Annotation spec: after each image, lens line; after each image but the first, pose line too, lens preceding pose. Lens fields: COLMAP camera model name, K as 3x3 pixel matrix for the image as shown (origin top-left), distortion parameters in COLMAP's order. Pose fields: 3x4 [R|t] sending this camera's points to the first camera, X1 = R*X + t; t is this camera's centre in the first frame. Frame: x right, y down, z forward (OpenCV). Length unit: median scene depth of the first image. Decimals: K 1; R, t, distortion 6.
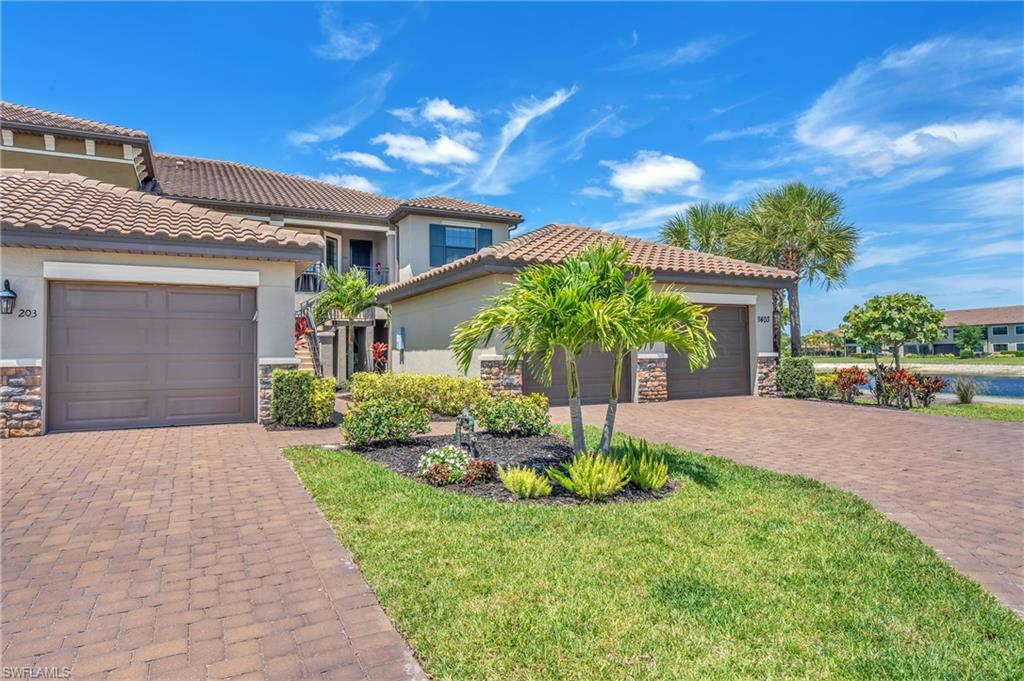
lens RADIAL K [[612.7, 0, 511.3], [0, 612.7, 324.3], [0, 0, 1]] dist [0.002510, -0.001589]
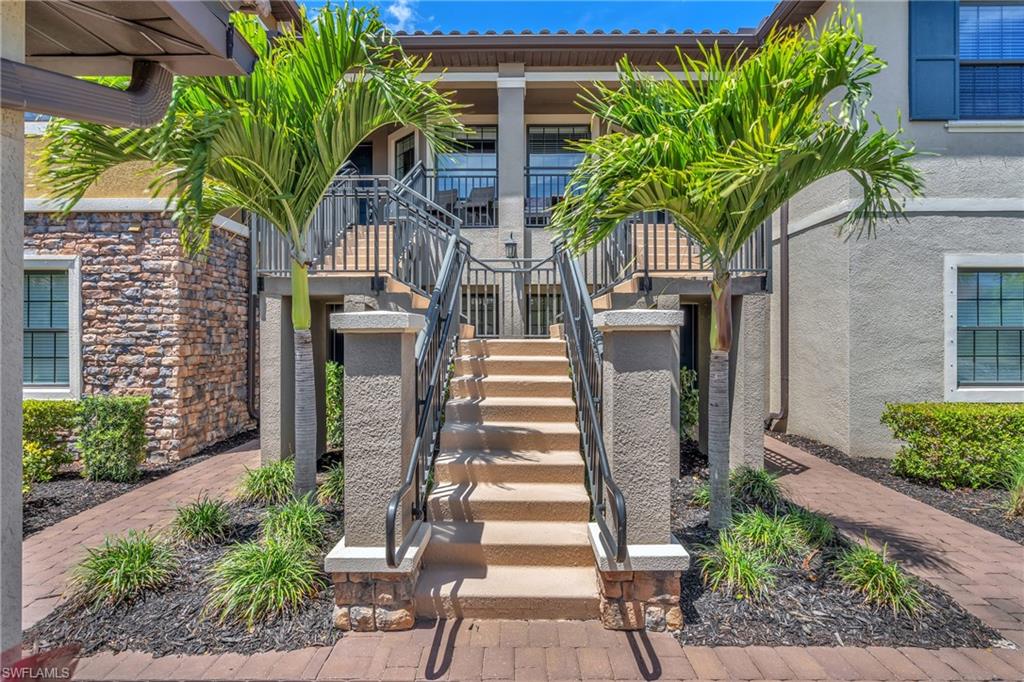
lens RADIAL K [[488.9, 0, 512.1], [0, 488.9, 325.9], [0, 0, 1]] dist [0.001894, 0.000325]
pose [[0.889806, -0.002167, -0.456333, -0.375137], [0.014109, 0.999641, 0.022764, 0.019607], [0.456120, -0.026694, 0.889518, 1.188837]]
